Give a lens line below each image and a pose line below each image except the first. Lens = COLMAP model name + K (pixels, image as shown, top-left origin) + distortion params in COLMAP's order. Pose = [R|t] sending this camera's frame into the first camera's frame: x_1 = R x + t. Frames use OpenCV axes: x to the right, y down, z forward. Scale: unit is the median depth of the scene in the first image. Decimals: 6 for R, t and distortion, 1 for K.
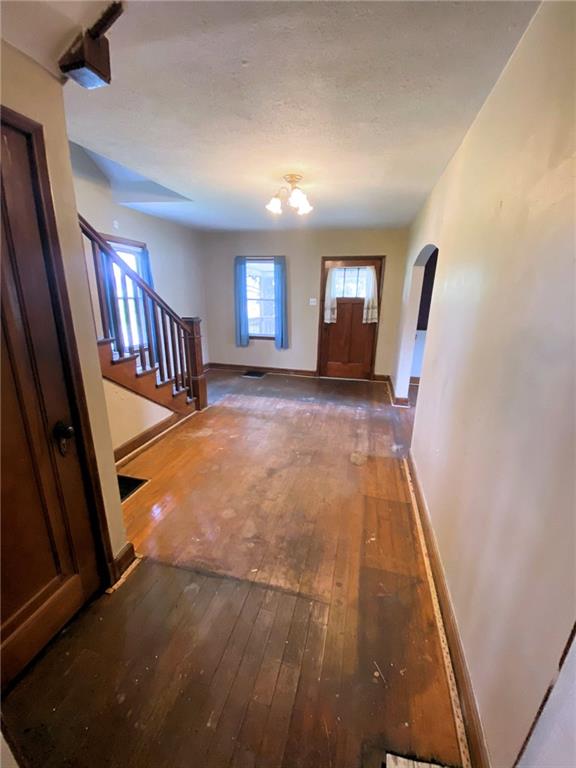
lens RADIAL K [[304.0, 0, 284.7], [0, 304.0, 383.6], [0, 0, 1]] dist [0.021672, -0.020916]
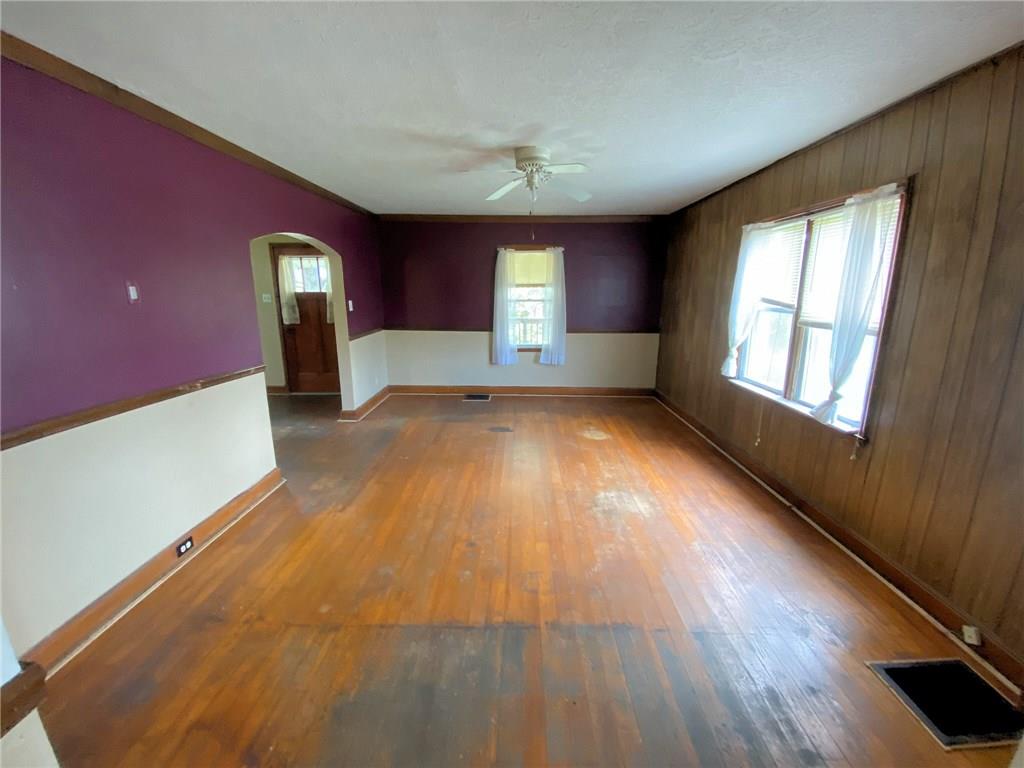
lens RADIAL K [[415.0, 0, 512.4], [0, 415.0, 382.2], [0, 0, 1]] dist [0.024402, -0.023090]
pose [[0.970529, -0.061587, 0.232982, 0.747085], [0.074251, 0.996179, -0.045974, 0.072803], [-0.229260, 0.061918, 0.971394, -0.291772]]
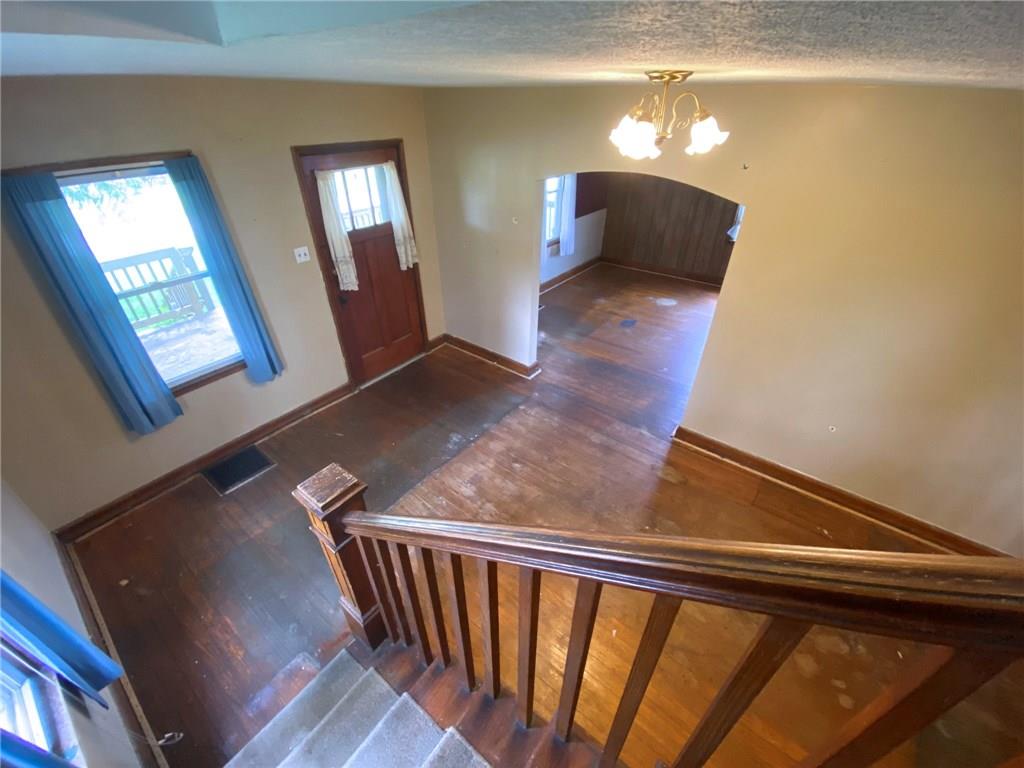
lens RADIAL K [[415.0, 0, 512.4], [0, 415.0, 382.2], [0, 0, 1]] dist [0.024402, -0.023090]
pose [[0.389375, -0.515928, 0.763024, -0.584458], [0.252036, 0.856466, 0.450494, -0.516541], [-0.885926, 0.016899, 0.463518, 0.764635]]
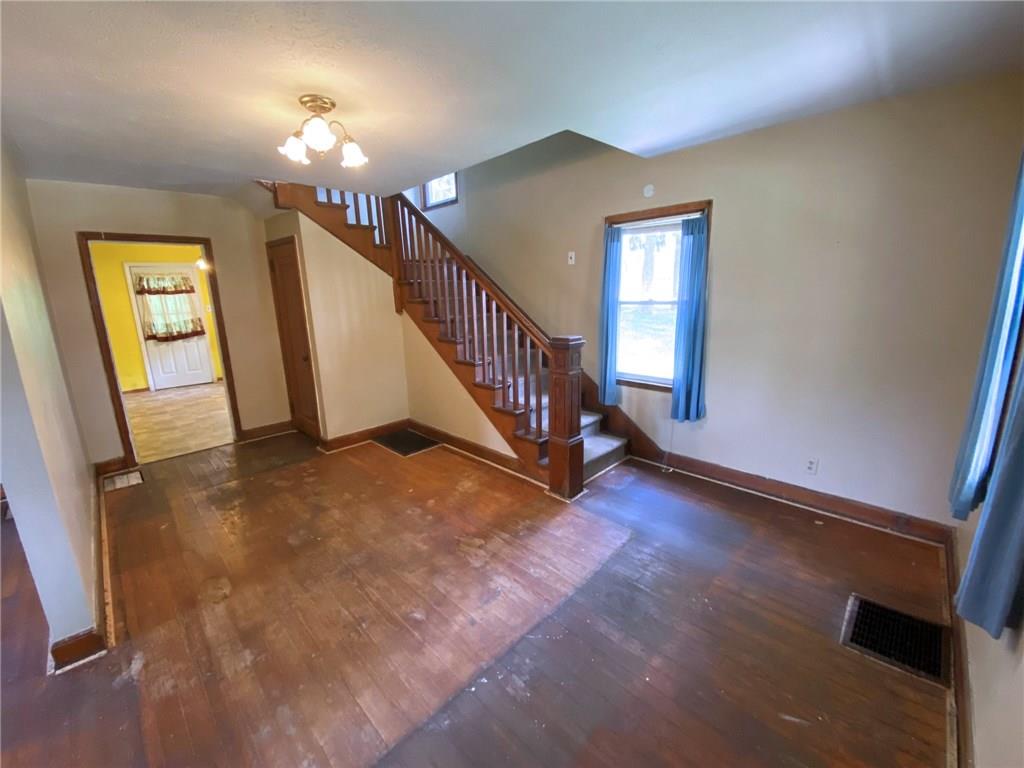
lens RADIAL K [[415.0, 0, 512.4], [0, 415.0, 382.2], [0, 0, 1]] dist [0.024402, -0.023090]
pose [[-0.502990, 0.192504, -0.842581, 0.489802], [-0.216740, 0.915635, 0.338580, -0.445245], [0.836675, 0.352923, -0.418832, 1.492435]]
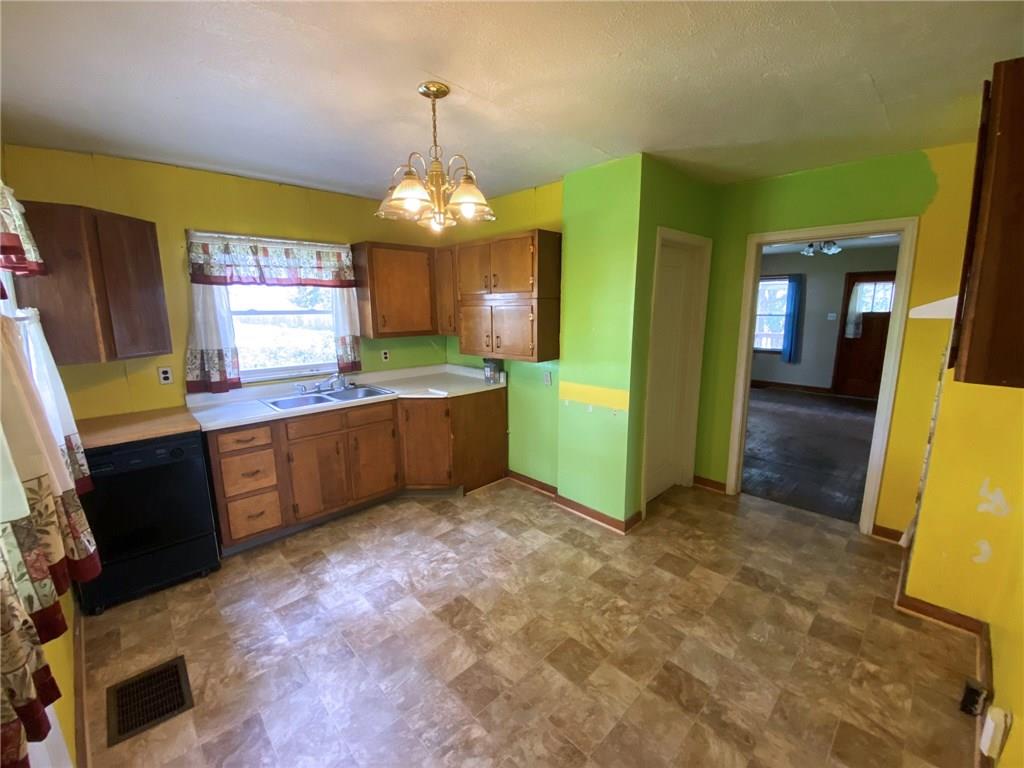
lens RADIAL K [[415.0, 0, 512.4], [0, 415.0, 382.2], [0, 0, 1]] dist [0.024402, -0.023090]
pose [[0.855990, 0.074496, -0.511596, -0.147534], [-0.123852, 0.990297, -0.063025, 0.264654], [0.501937, 0.117311, 0.856911, -1.115141]]
